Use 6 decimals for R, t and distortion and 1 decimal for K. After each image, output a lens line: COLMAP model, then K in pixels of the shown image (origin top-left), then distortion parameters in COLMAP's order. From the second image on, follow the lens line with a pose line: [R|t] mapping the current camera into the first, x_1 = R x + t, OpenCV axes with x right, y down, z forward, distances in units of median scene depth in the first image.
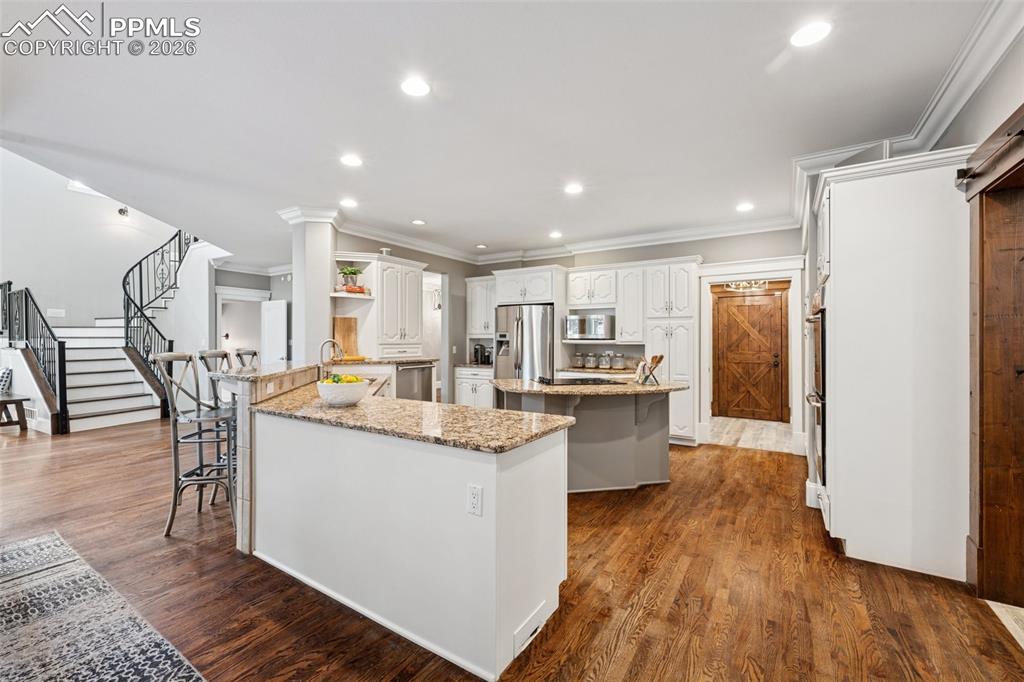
lens RADIAL K [[425.0, 0, 508.7], [0, 425.0, 341.9], [0, 0, 1]] dist [0.001670, -0.000417]
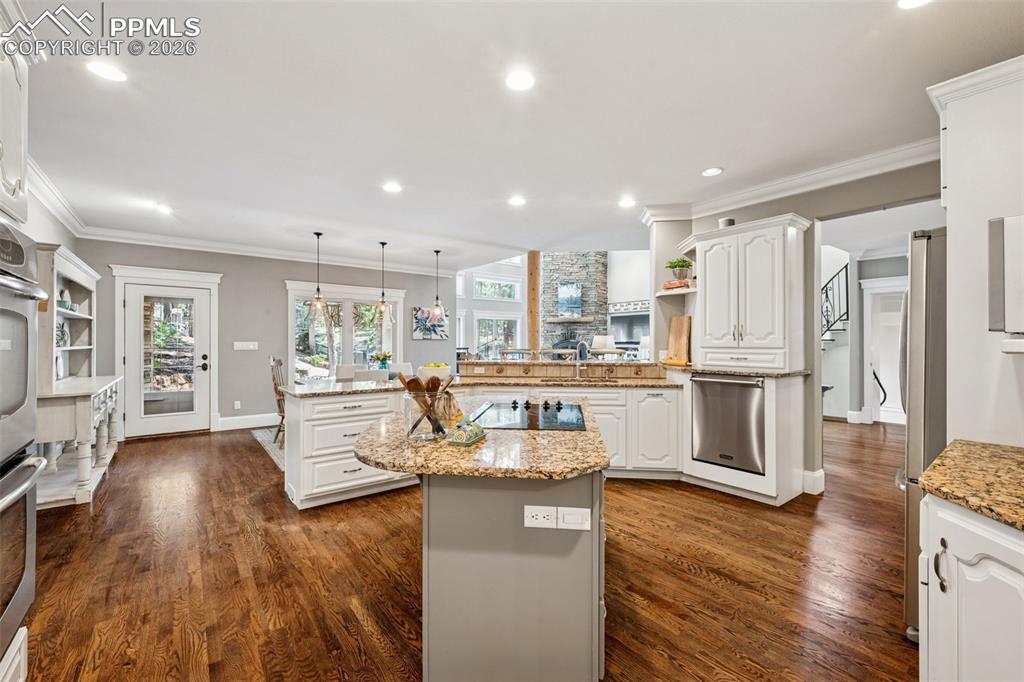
lens RADIAL K [[425.0, 0, 511.8], [0, 425.0, 342.6], [0, 0, 1]] dist [0.001670, -0.000417]
pose [[-0.326768, -0.001331, -0.945104, 1.050216], [-0.005572, 0.999984, 0.000519, -0.002599], [0.945088, 0.005436, -0.326770, 1.755112]]
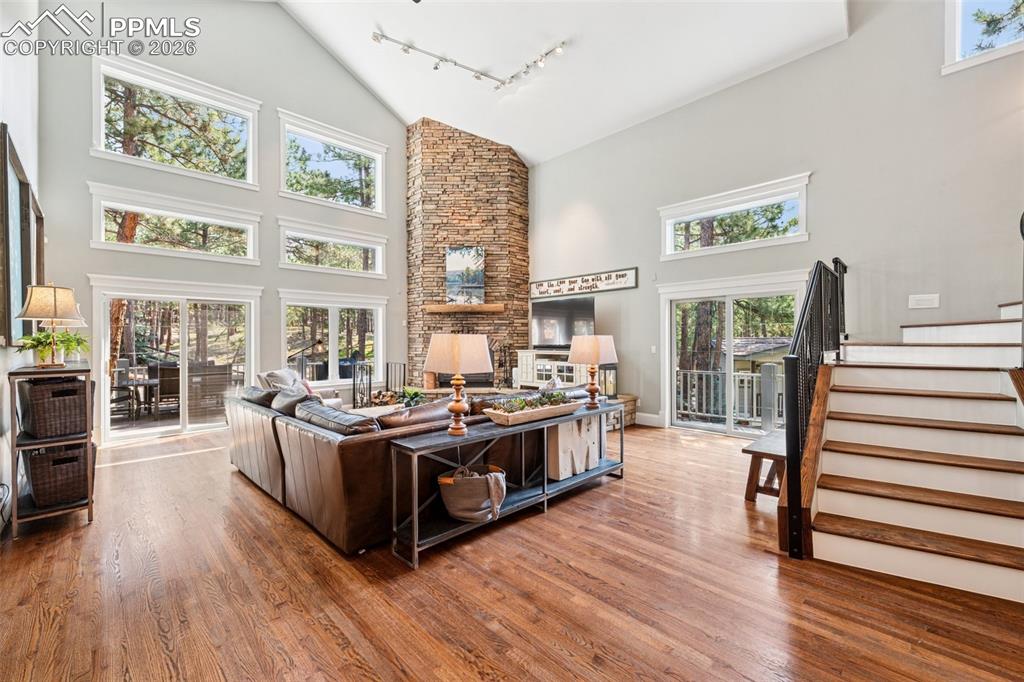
lens RADIAL K [[425.0, 0, 511.4], [0, 425.0, 341.8], [0, 0, 1]] dist [0.001670, -0.000417]
pose [[-0.227735, 0.000585, -0.973723, -1.176158], [-0.000559, 1.000000, 0.000731, -0.042199], [0.973723, 0.000710, -0.227734, 1.757667]]
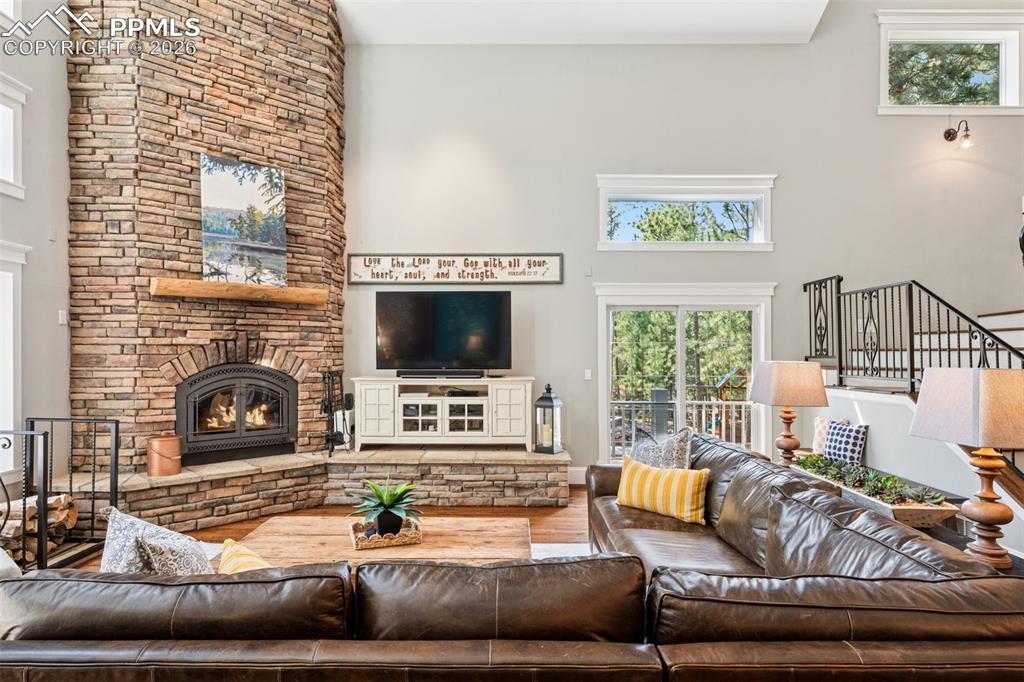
lens RADIAL K [[610.6, 0, 511.6], [0, 610.6, 346.8], [0, 0, 1]] dist [0.014641, -0.002345]
pose [[0.532962, -0.007065, -0.846110, -1.852800], [-0.006658, 0.999899, -0.012543, -0.075744], [0.846113, 0.012319, 0.532861, 0.364527]]
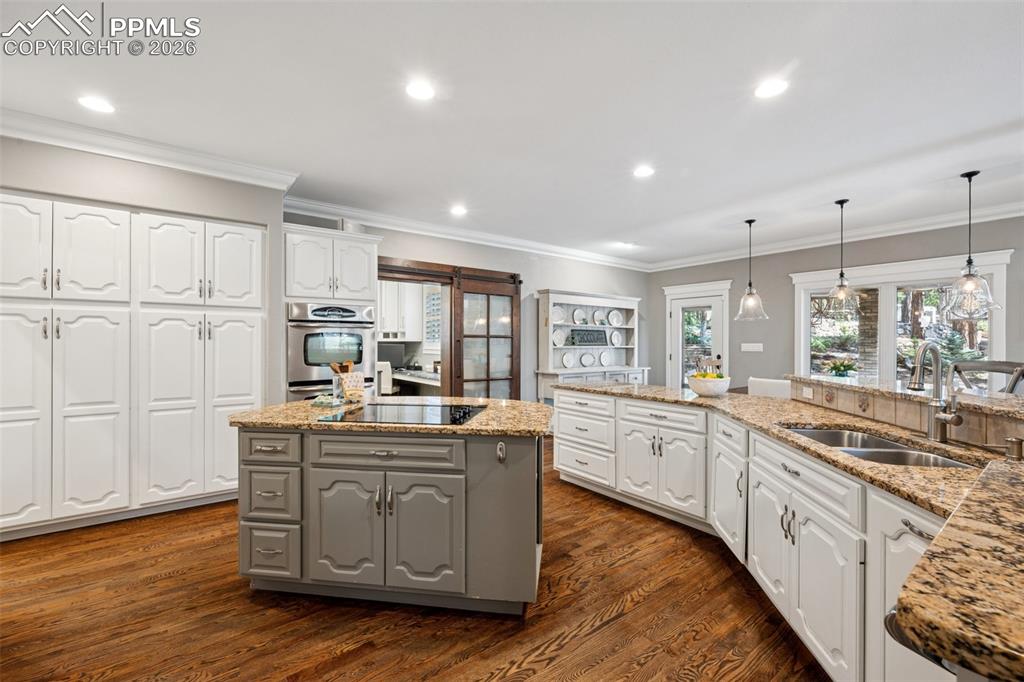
lens RADIAL K [[425.0, 0, 510.7], [0, 425.0, 343.9], [0, 0, 1]] dist [0.001670, -0.000417]
pose [[-0.938881, -0.000403, 0.344241, -0.265117], [0.001842, 0.999979, 0.006196, -0.011659], [-0.344237, 0.006451, -0.938861, 2.267372]]
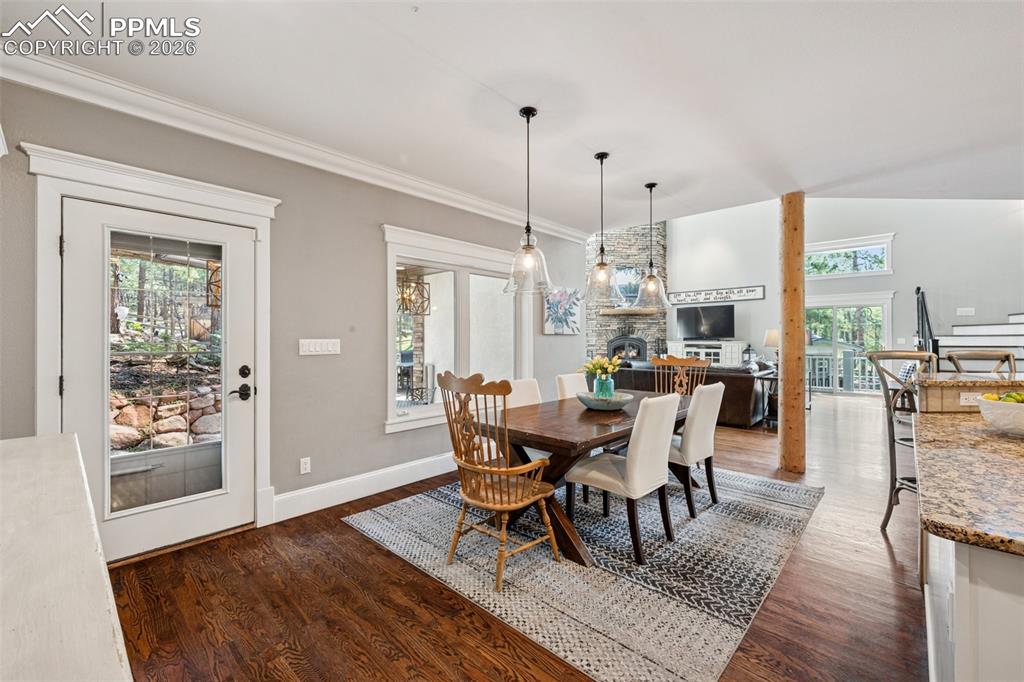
lens RADIAL K [[425.0, 0, 512.0], [0, 425.0, 339.8], [0, 0, 1]] dist [0.001670, -0.000417]
pose [[-0.178593, 0.000919, -0.983923, 0.377124], [-0.002807, 0.999995, 0.001444, 0.002037], [0.983919, 0.003020, -0.178590, 0.320634]]
